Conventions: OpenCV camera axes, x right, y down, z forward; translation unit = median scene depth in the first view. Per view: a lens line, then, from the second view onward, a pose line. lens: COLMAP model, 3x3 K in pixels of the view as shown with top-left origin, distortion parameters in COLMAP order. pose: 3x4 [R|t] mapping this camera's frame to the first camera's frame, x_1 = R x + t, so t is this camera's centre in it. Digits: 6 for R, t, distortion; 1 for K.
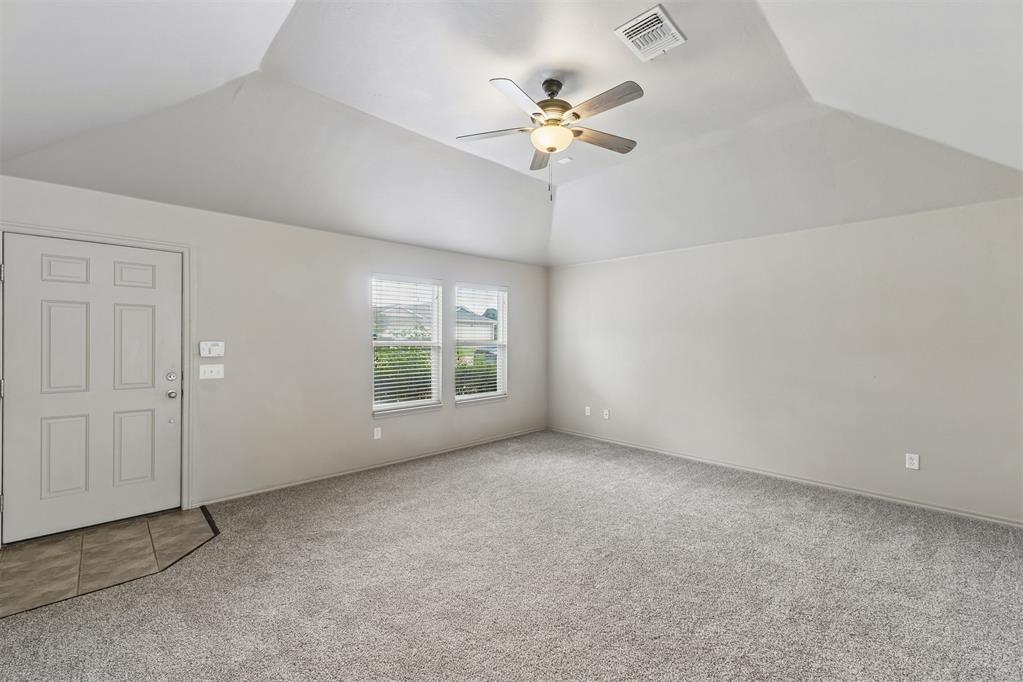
lens RADIAL K [[431.5, 0, 514.3], [0, 431.5, 336.5], [0, 0, 1]] dist [0.000605, 0.000018]
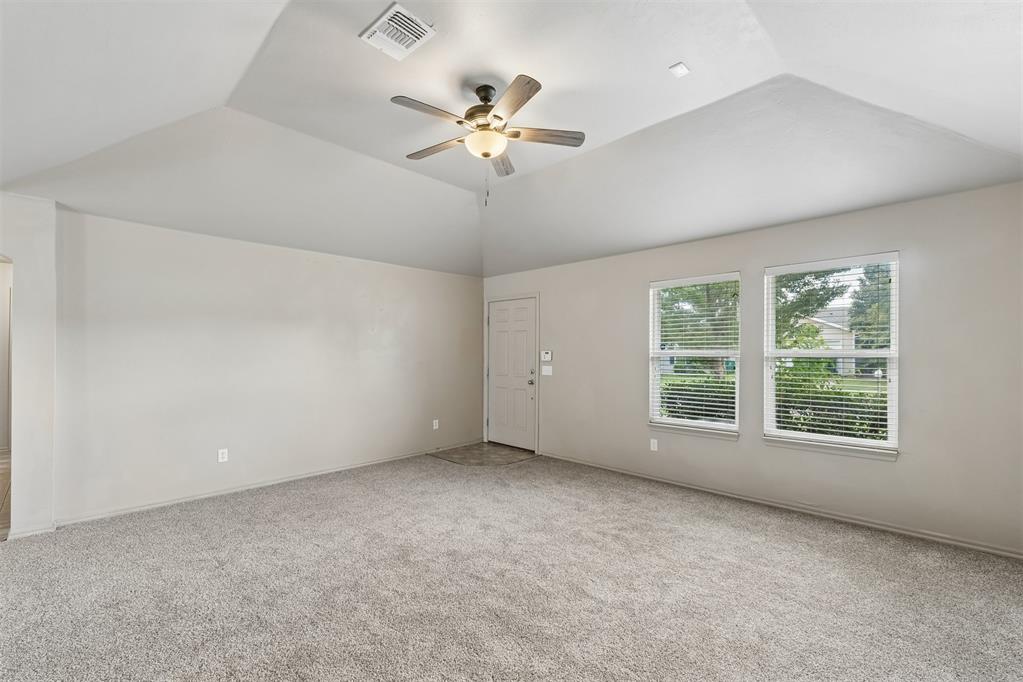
lens RADIAL K [[431.0, 0, 492.2], [0, 431.0, 349.0], [0, 0, 1]] dist [-0.013845, -0.000005]
pose [[0.003188, -0.003407, -0.999989, 0.934526], [0.007221, 0.999968, -0.003384, 0.008272], [0.999969, -0.007210, 0.003213, 0.885997]]
